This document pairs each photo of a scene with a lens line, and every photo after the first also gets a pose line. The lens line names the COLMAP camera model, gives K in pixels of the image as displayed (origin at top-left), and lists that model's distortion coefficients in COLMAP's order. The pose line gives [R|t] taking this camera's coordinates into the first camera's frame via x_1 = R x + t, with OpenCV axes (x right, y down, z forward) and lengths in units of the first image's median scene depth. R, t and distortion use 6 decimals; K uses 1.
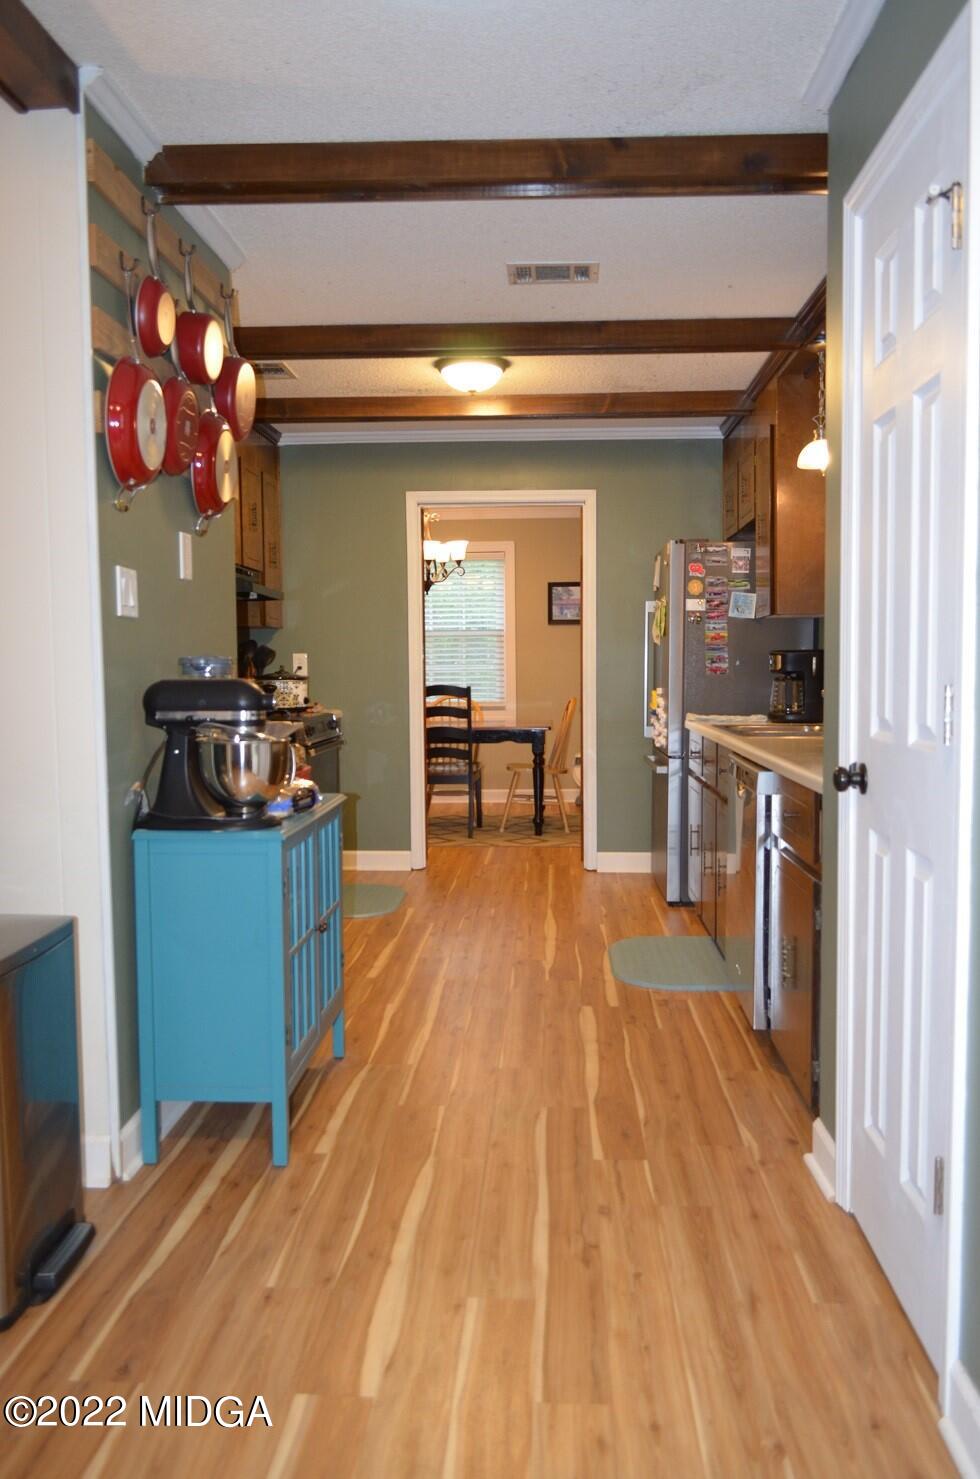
lens RADIAL K [[1157.3, 0, 490.6], [0, 1157.3, 739.0], [0, 0, 1]] dist [-0.010689, 0.002583]
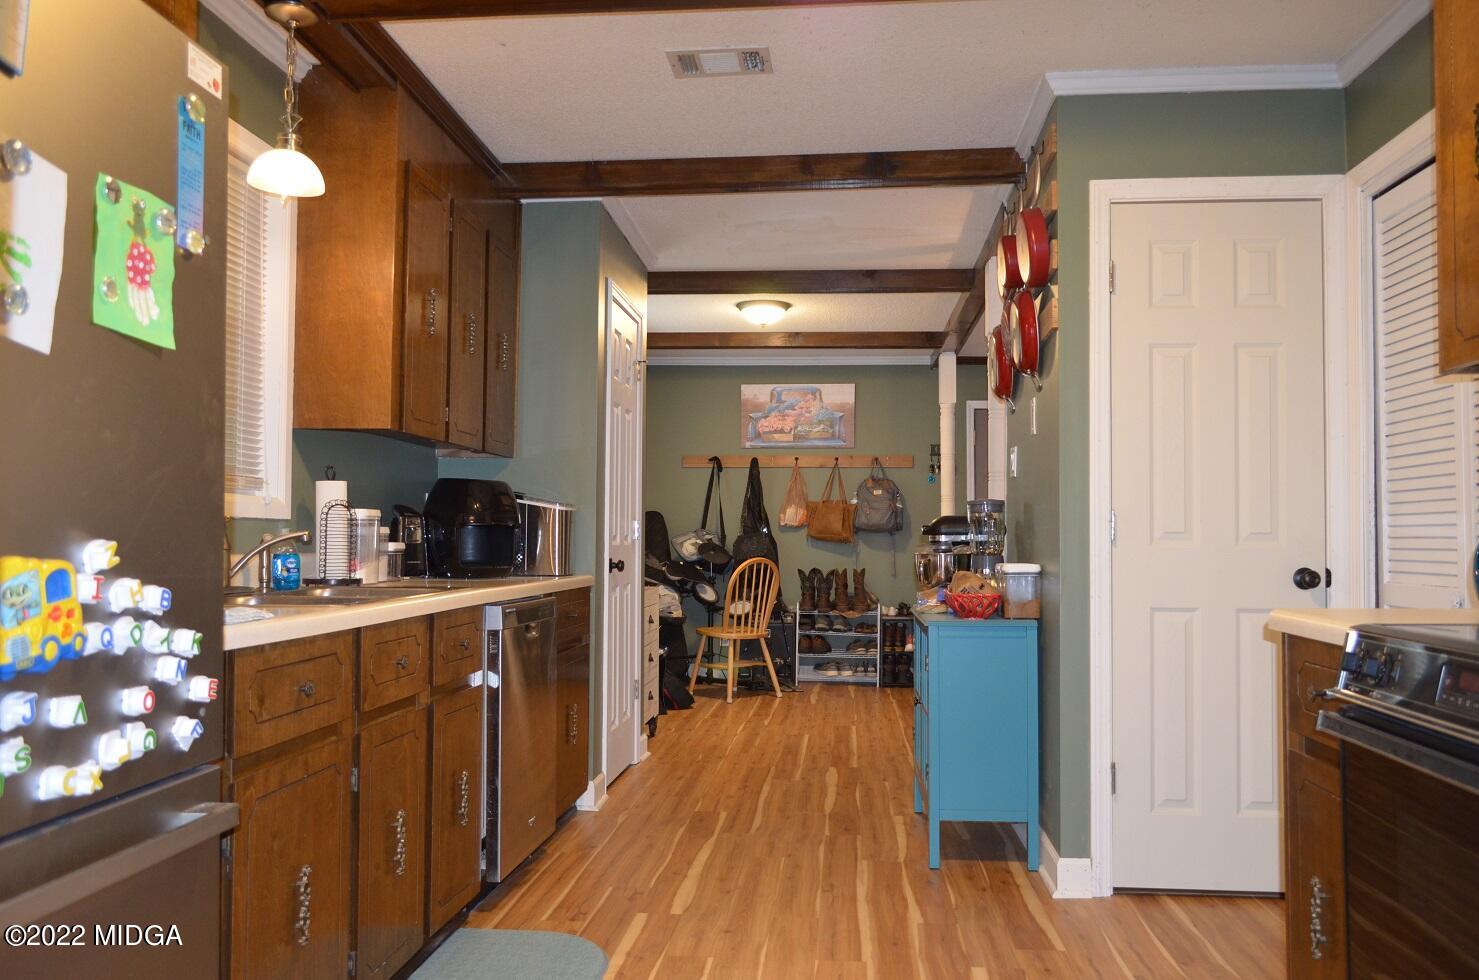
lens RADIAL K [[1157.3, 0, 739.4], [0, 1157.3, 492.7], [0, 0, 1]] dist [-0.010689, 0.002583]
pose [[-0.999313, -0.000794, 0.037043, 0.009272], [0.000159, 0.999669, 0.025715, -0.095727], [-0.037051, 0.025703, -0.998983, 1.972384]]
